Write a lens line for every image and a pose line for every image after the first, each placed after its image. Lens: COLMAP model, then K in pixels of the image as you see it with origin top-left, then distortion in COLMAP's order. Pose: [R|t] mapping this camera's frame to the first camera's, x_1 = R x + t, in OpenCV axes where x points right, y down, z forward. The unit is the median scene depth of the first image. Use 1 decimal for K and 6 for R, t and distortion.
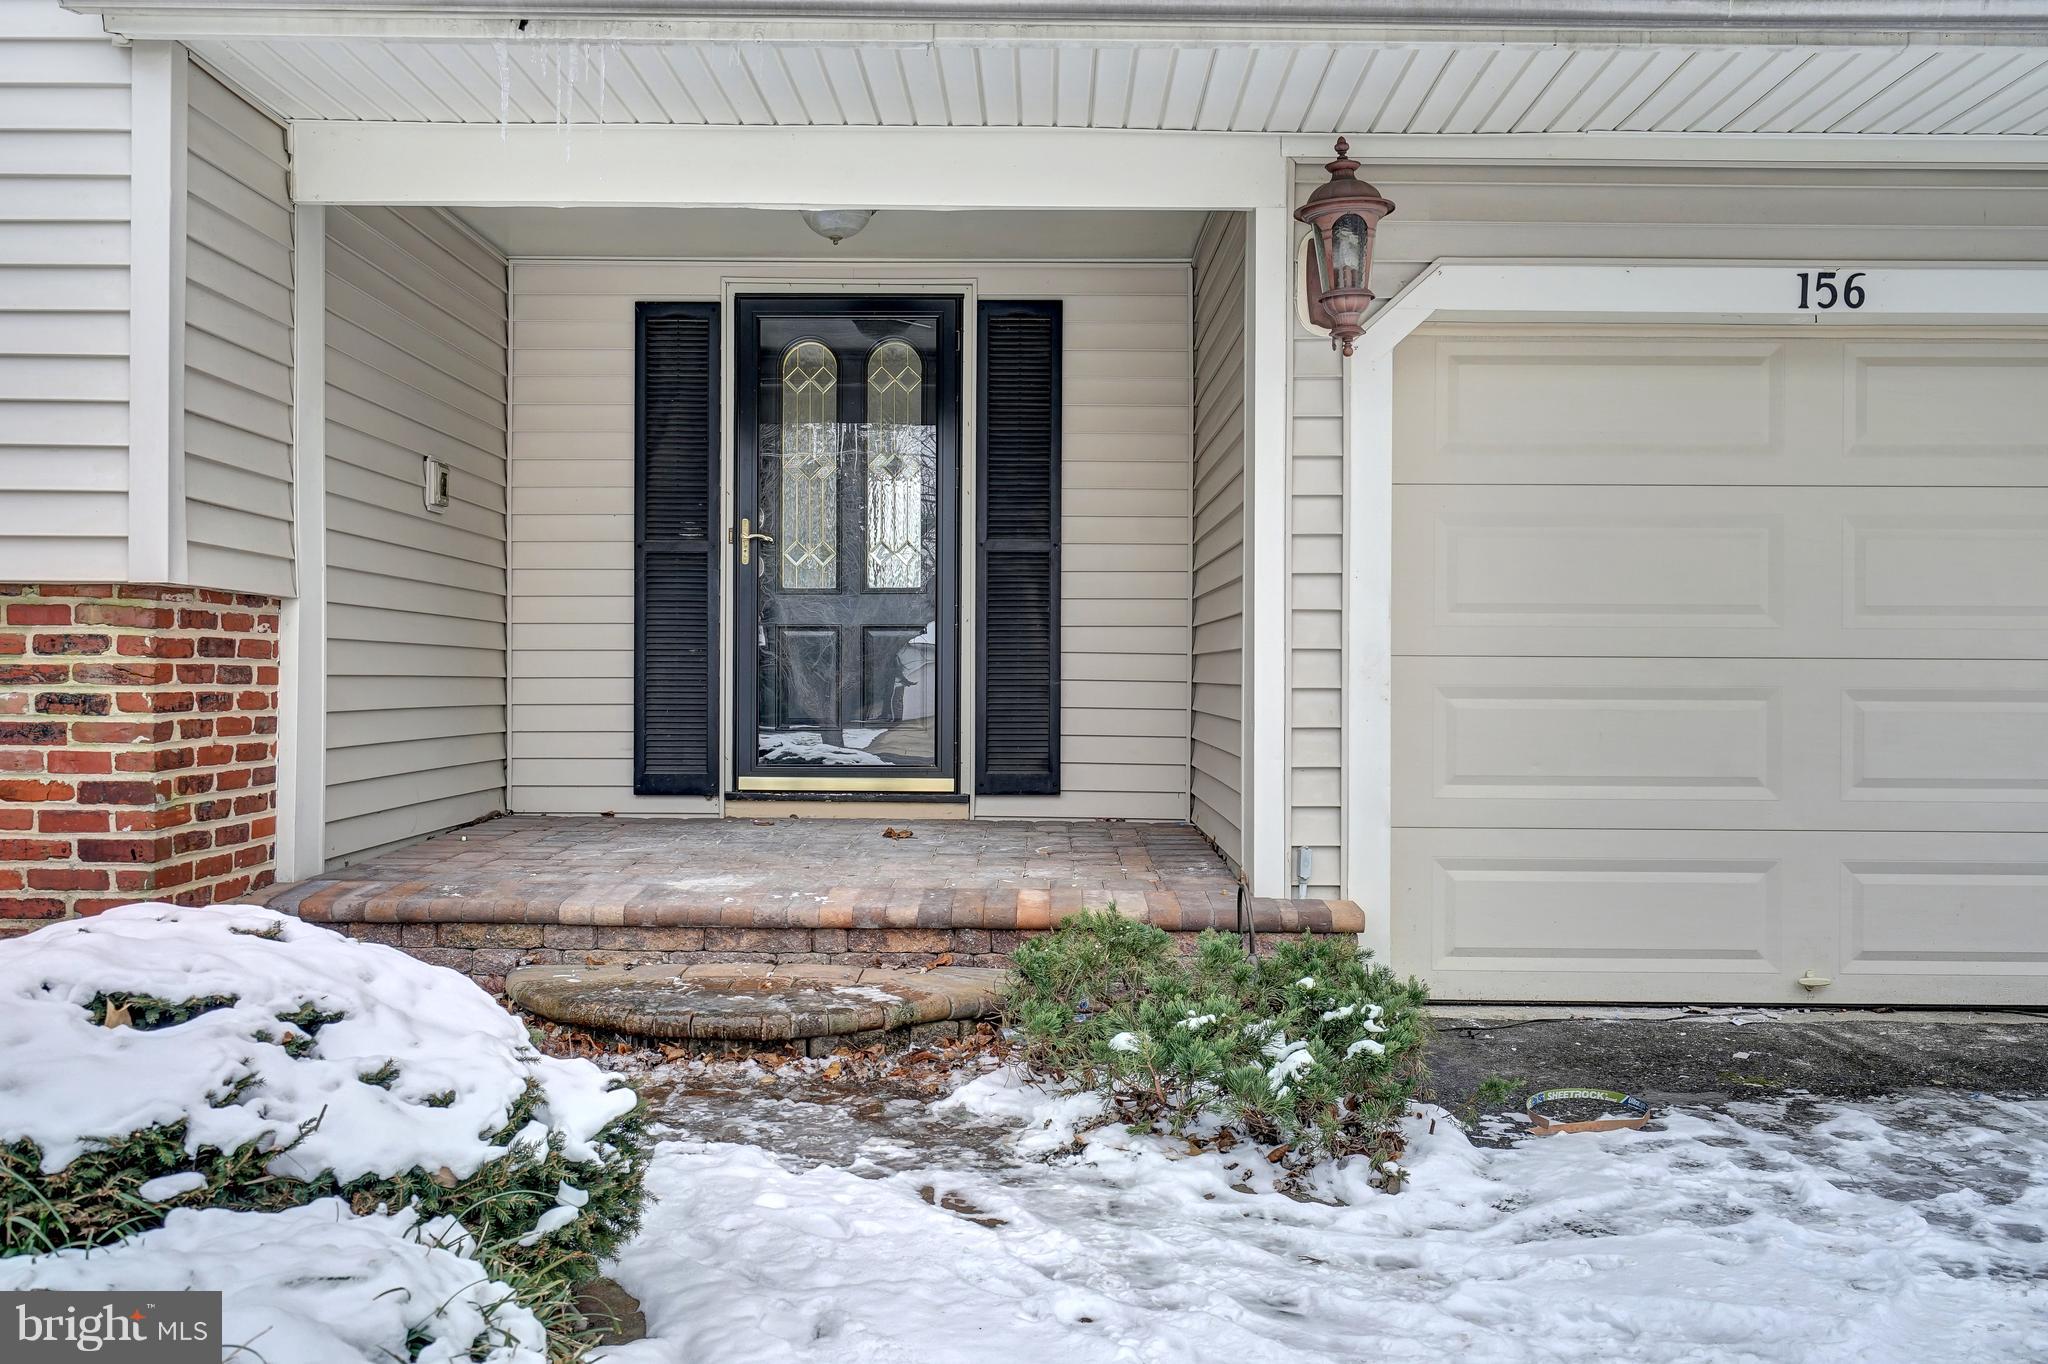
lens RADIAL K [[1701.8, 0, 1033.4], [0, 1701.8, 693.3], [0, 0, 1]] dist [0.000814, -0.001425]
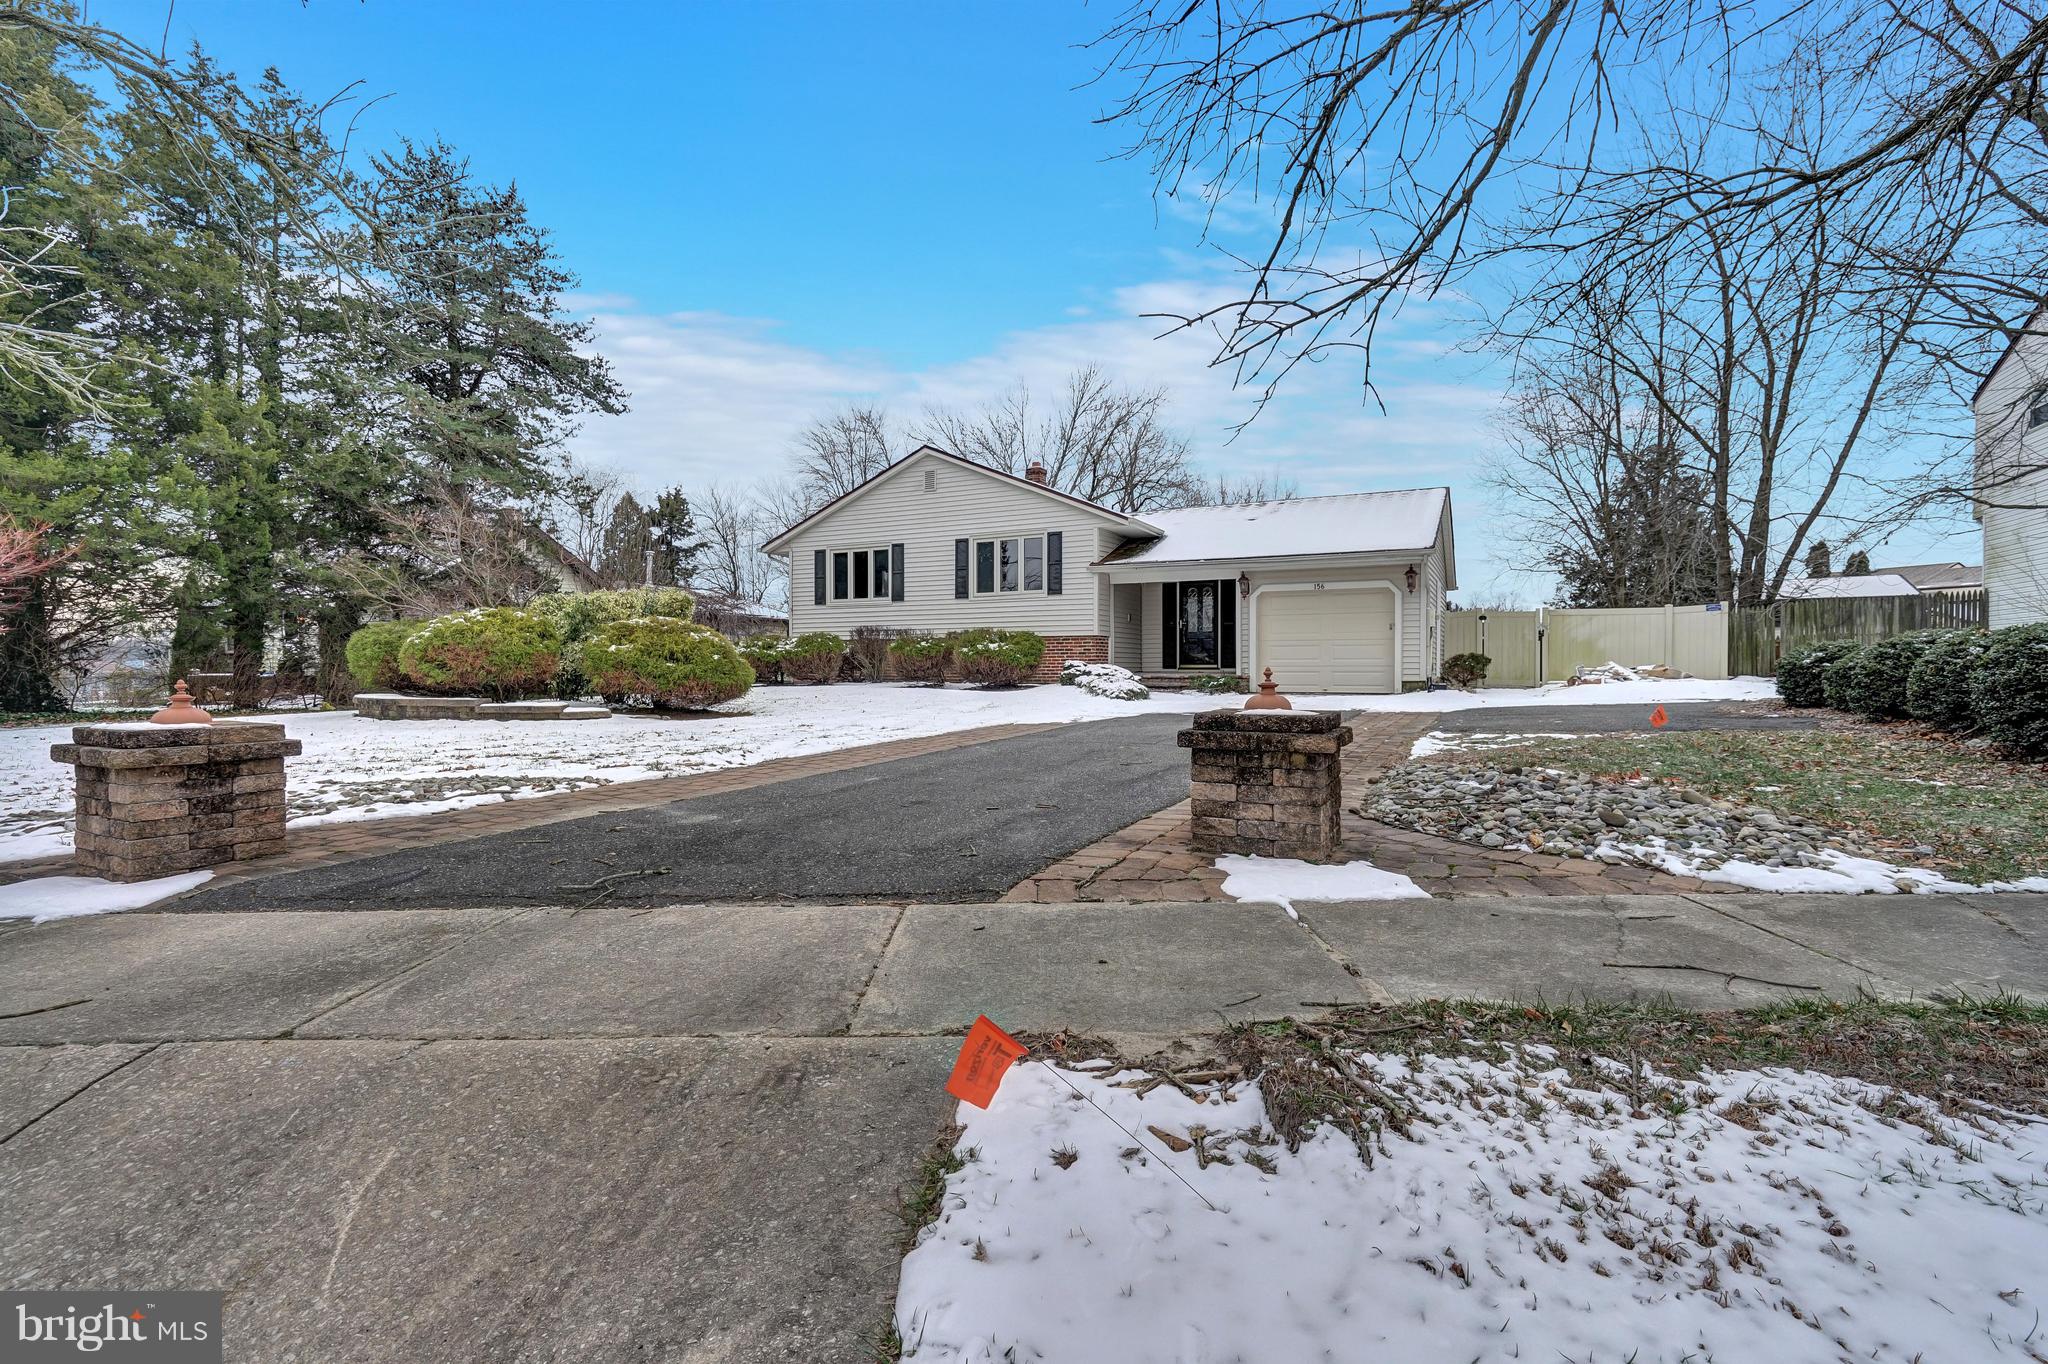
lens RADIAL K [[939.6, 0, 1011.6], [0, 939.6, 678.8], [0, 0, 1]] dist [-0.005872, 0.002842]
pose [[0.886486, -0.003139, -0.462744, 1.105173], [0.005132, 0.999982, 0.003050, 0.116892], [0.462726, -0.005078, 0.886487, -2.897944]]
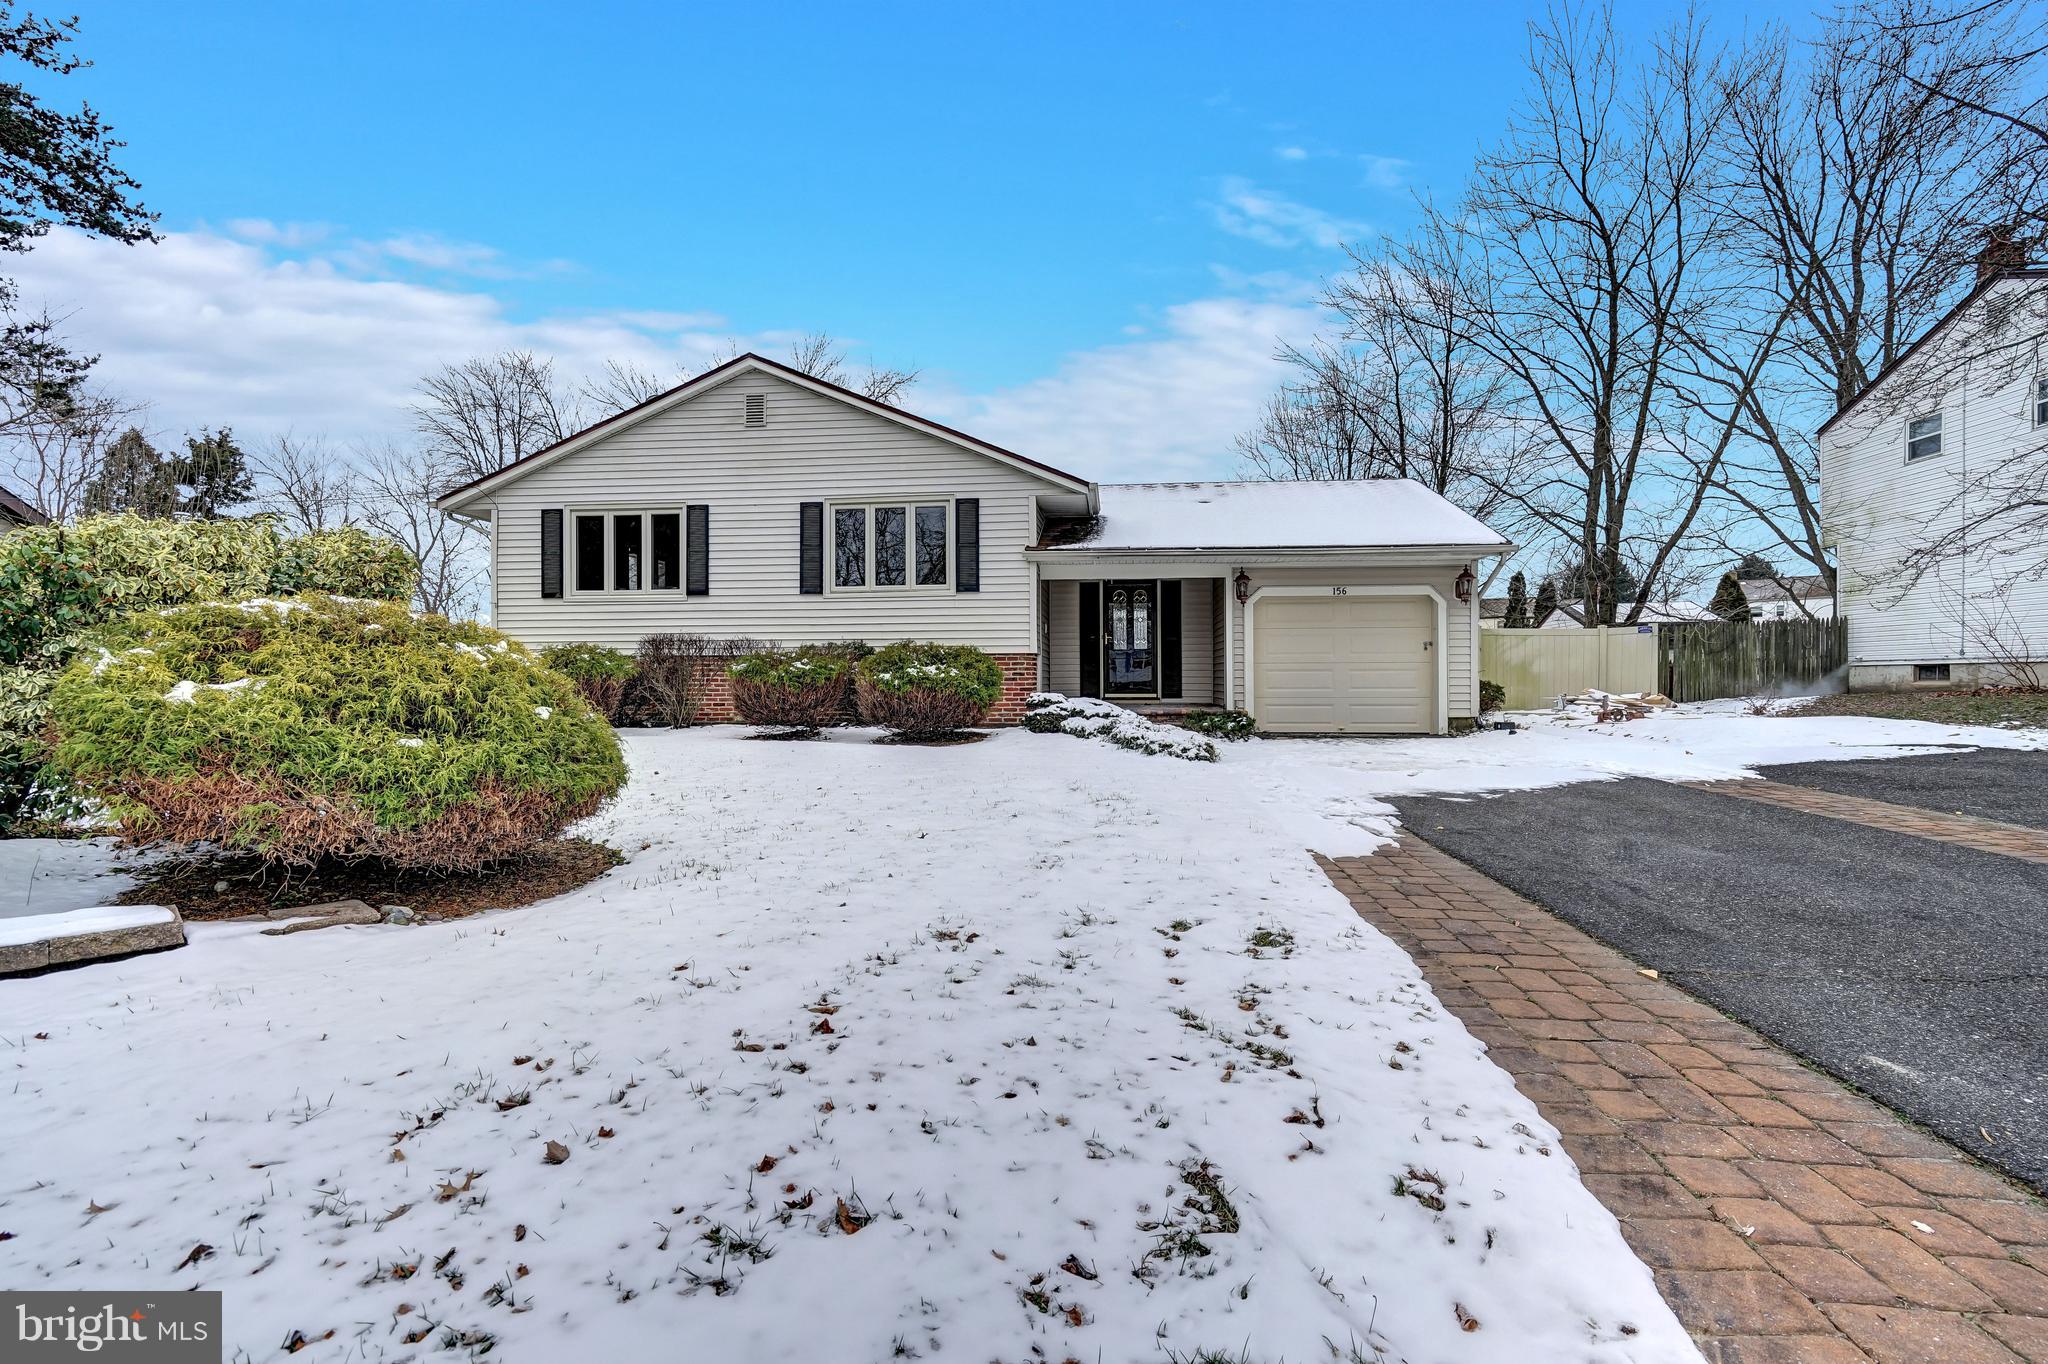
lens RADIAL K [[939.6, 0, 1021.9], [0, 939.6, 682.6], [0, 0, 1]] dist [-0.005872, 0.002842]
pose [[0.994738, -0.010938, -0.101866, -0.197041], [0.010477, 0.999932, -0.005066, 0.043784], [0.101915, 0.003972, 0.994785, -1.890169]]
